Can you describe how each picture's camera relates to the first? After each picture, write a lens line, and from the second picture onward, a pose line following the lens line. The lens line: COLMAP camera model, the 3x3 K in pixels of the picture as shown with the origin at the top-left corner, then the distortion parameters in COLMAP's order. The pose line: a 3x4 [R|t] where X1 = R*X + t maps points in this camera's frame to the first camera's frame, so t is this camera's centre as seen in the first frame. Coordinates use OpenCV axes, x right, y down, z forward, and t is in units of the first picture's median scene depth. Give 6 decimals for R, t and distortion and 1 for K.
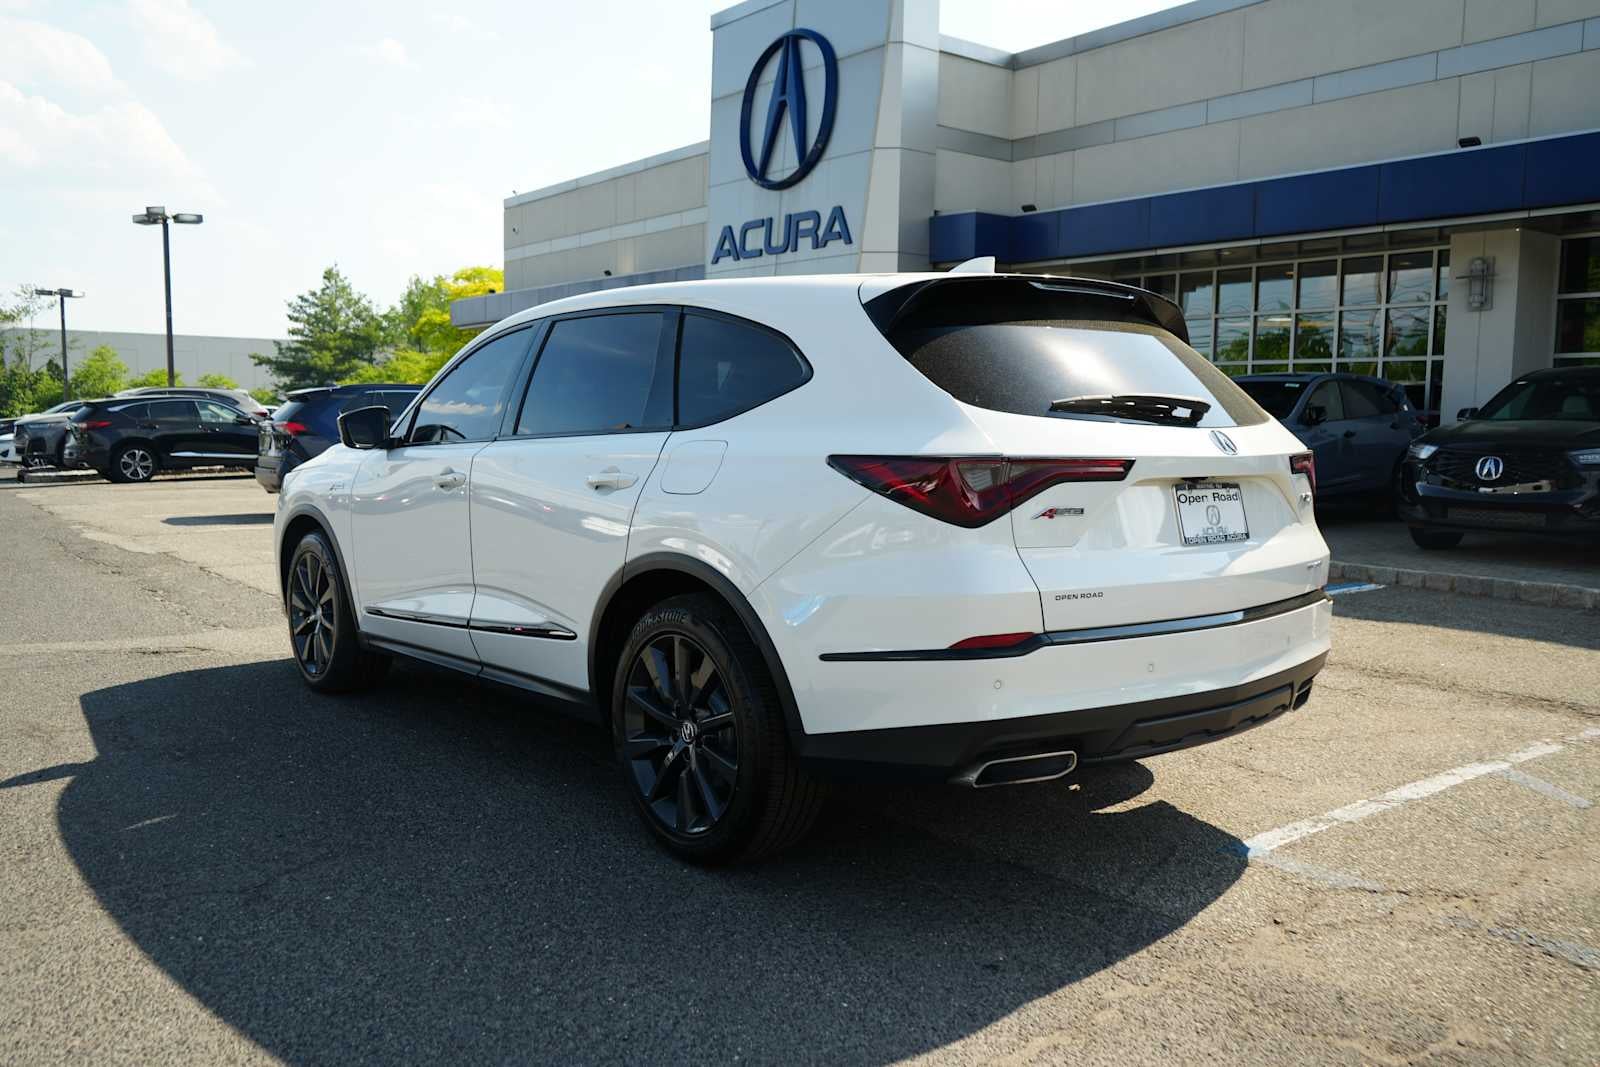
lens RADIAL K [[1279.7, 0, 798.7], [0, 1279.7, 536.2], [0, 0, 1]] dist [-0.023051, 0.002904]
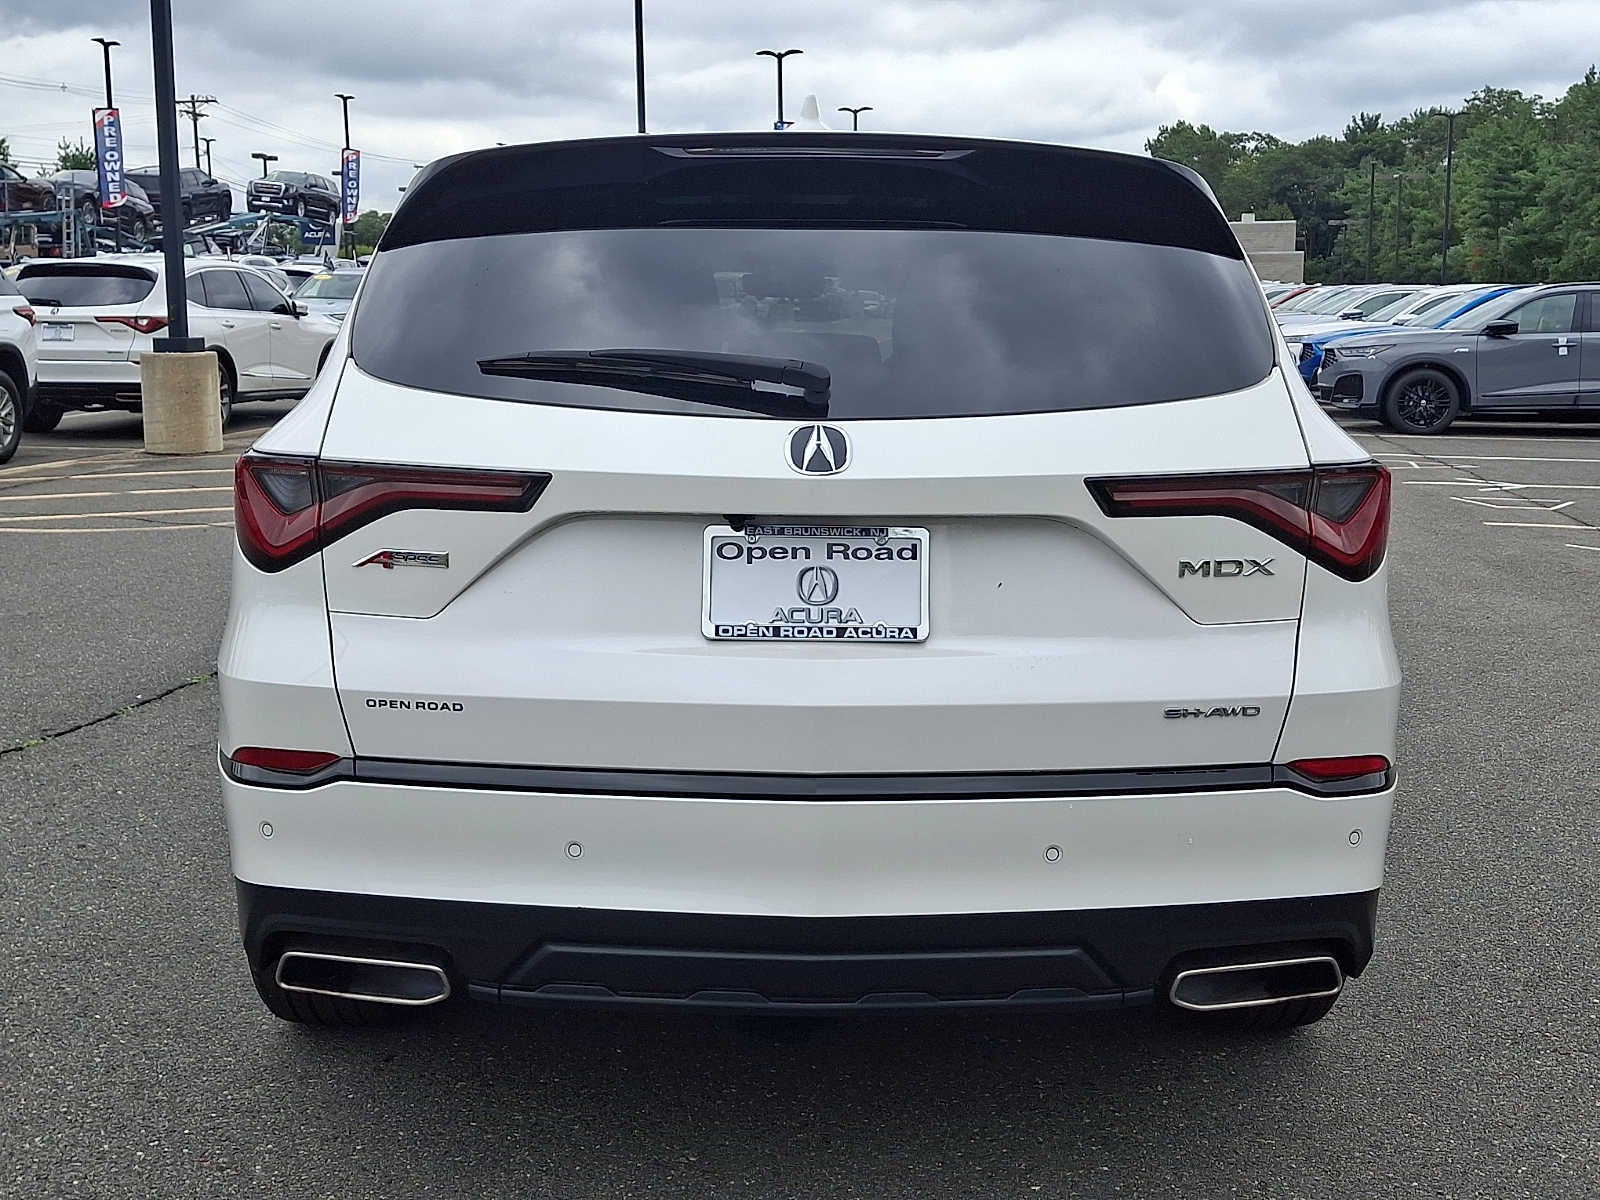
lens RADIAL K [[1890.1, 0, 815.2], [0, 1890.1, 552.0], [0, 0, 1]] dist [0.059813, 0.000000]
pose [[0.766944, 0.080453, -0.636650, 0.155277], [-0.057377, 0.996733, 0.056837, -0.014144], [0.639143, -0.007062, 0.769055, 0.077505]]
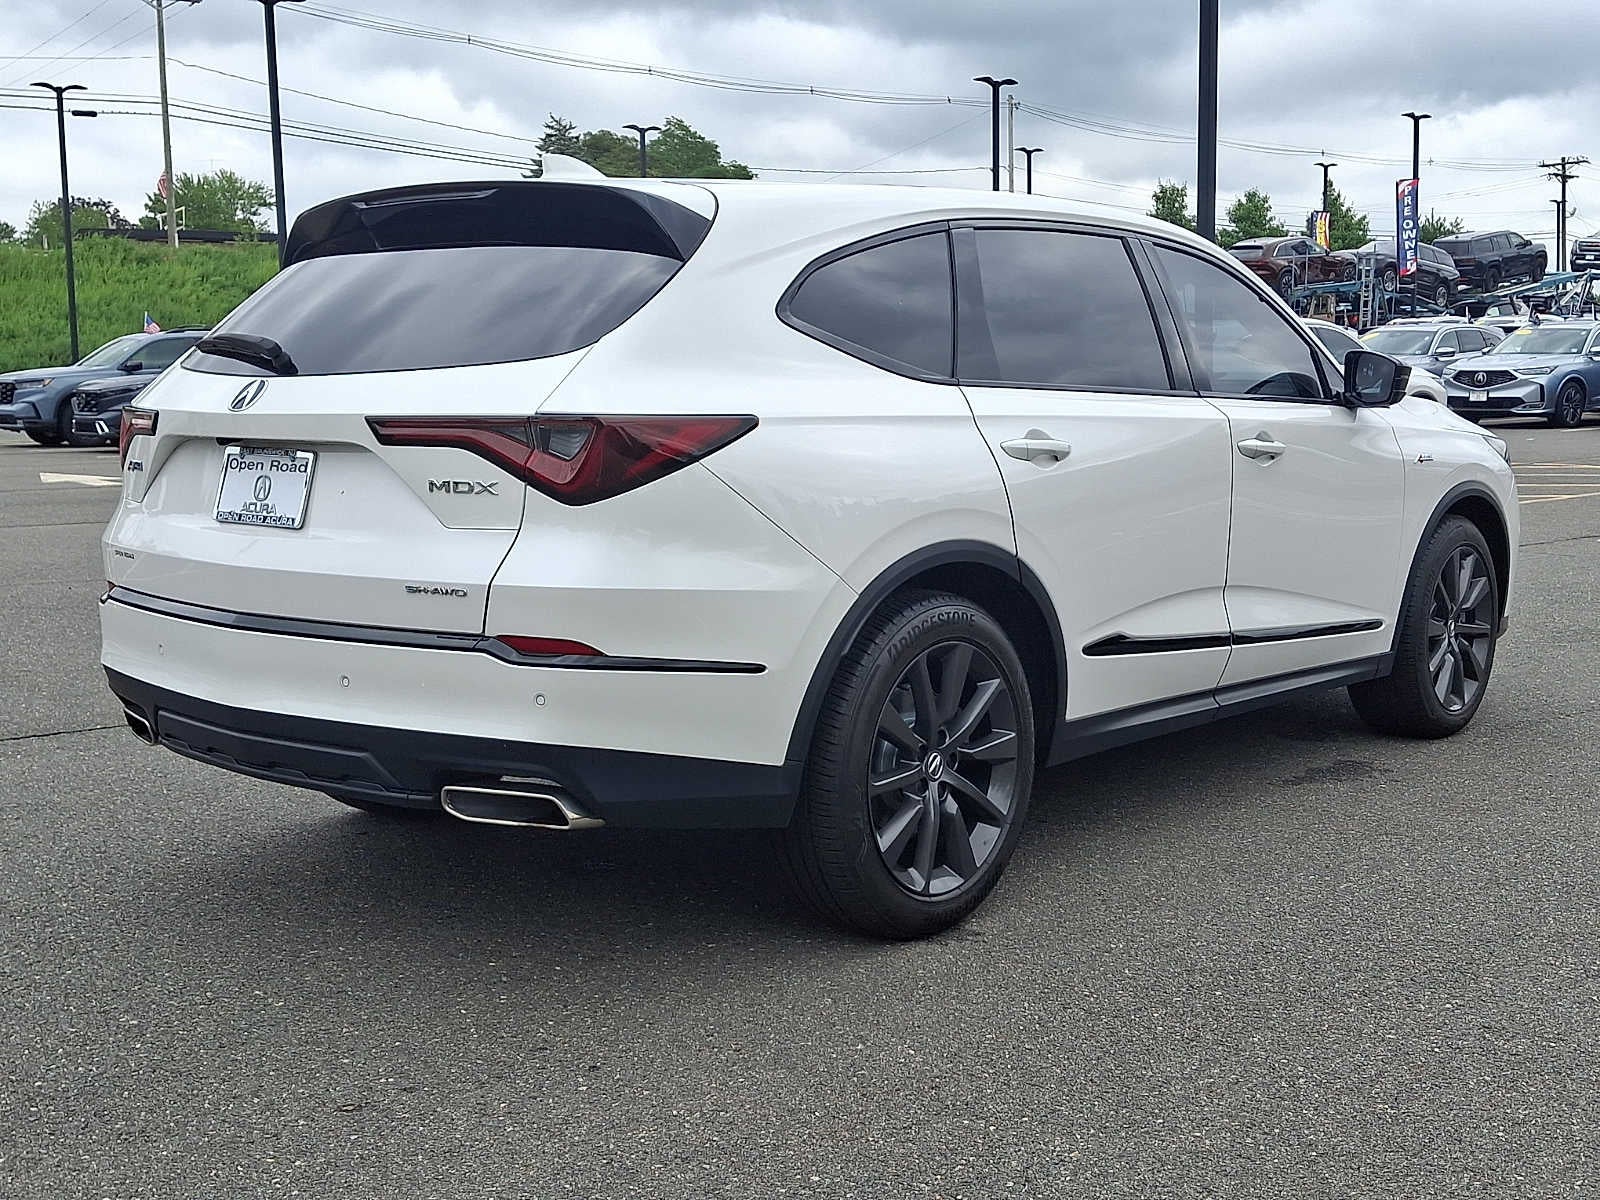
lens RADIAL K [[1890.1, 0, 837.1], [0, 1890.1, 600.4], [0, 0, 1]] dist [0.059813, 0.000000]
pose [[0.171378, 0.110811, -0.978954, 0.292140], [-0.082347, 0.991789, 0.097848, -0.017390], [0.981758, 0.063845, 0.179096, 0.217704]]
